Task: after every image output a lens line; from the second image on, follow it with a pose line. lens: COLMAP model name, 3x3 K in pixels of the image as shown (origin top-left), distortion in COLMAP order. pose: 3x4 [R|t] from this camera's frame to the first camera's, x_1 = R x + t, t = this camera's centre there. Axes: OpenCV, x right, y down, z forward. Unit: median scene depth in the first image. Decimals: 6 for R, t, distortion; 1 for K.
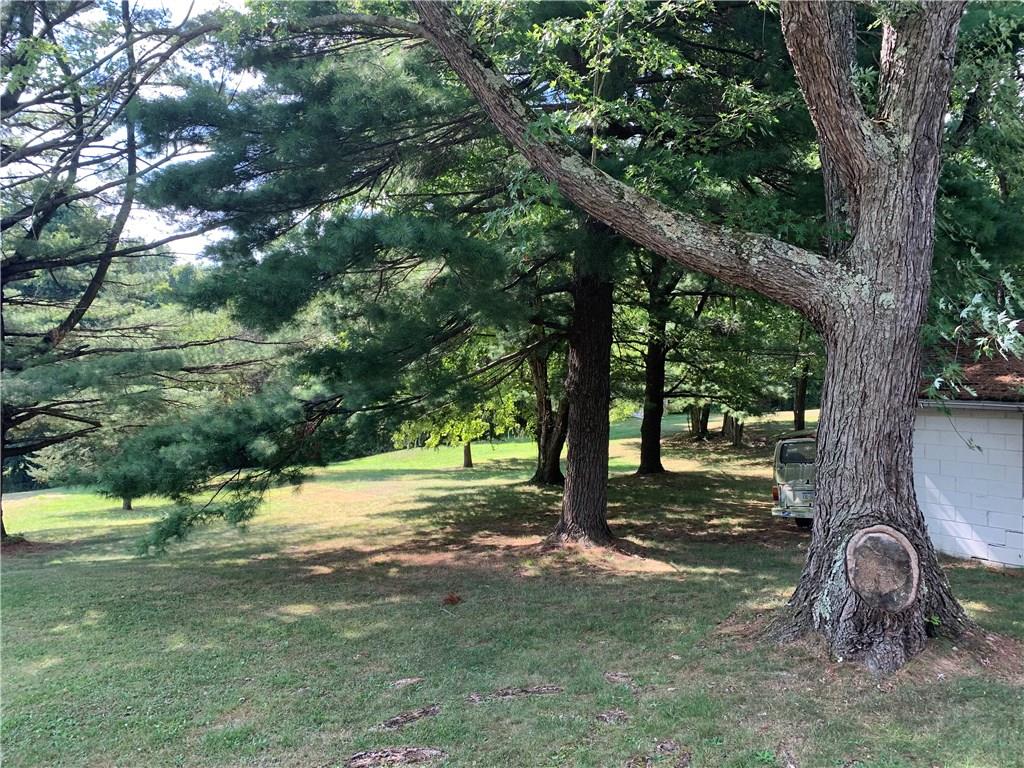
lens RADIAL K [[770.1, 0, 509.6], [0, 770.1, 384.3], [0, 0, 1]] dist [-0.002024, 0.012147]
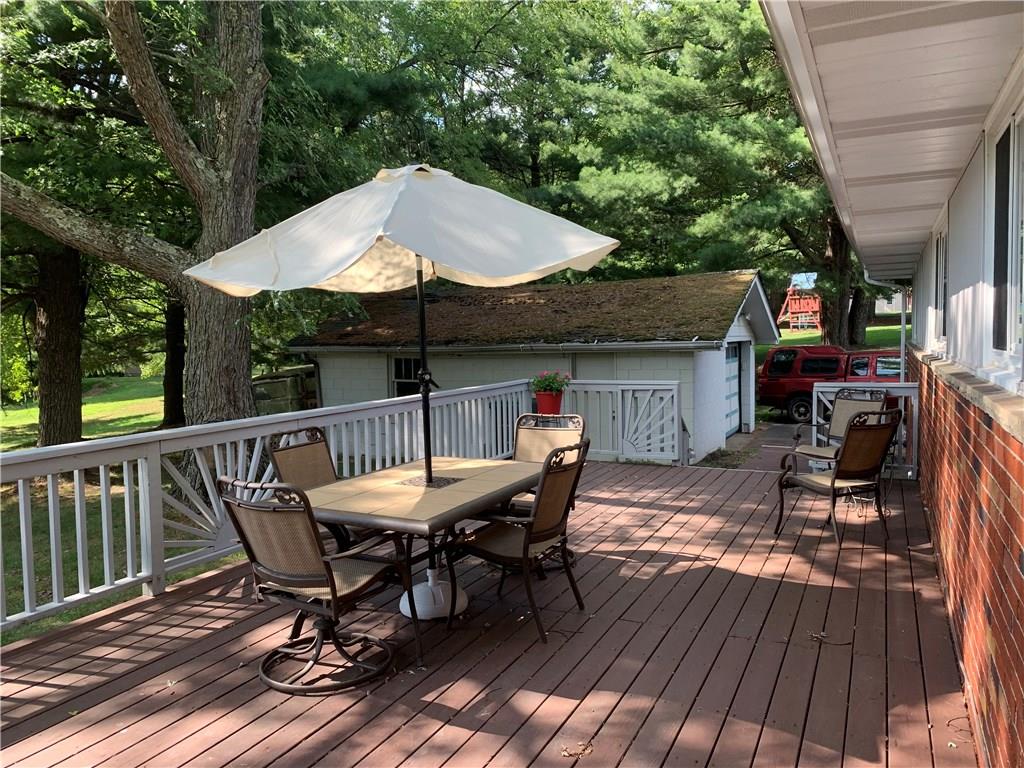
lens RADIAL K [[770.1, 0, 509.3], [0, 770.1, 383.9], [0, 0, 1]] dist [-0.002024, 0.012147]
pose [[0.856845, -0.048639, 0.513274, 0.177393], [0.018773, 0.997823, 0.063217, 0.010831], [-0.515232, -0.044532, 0.855893, -0.576682]]
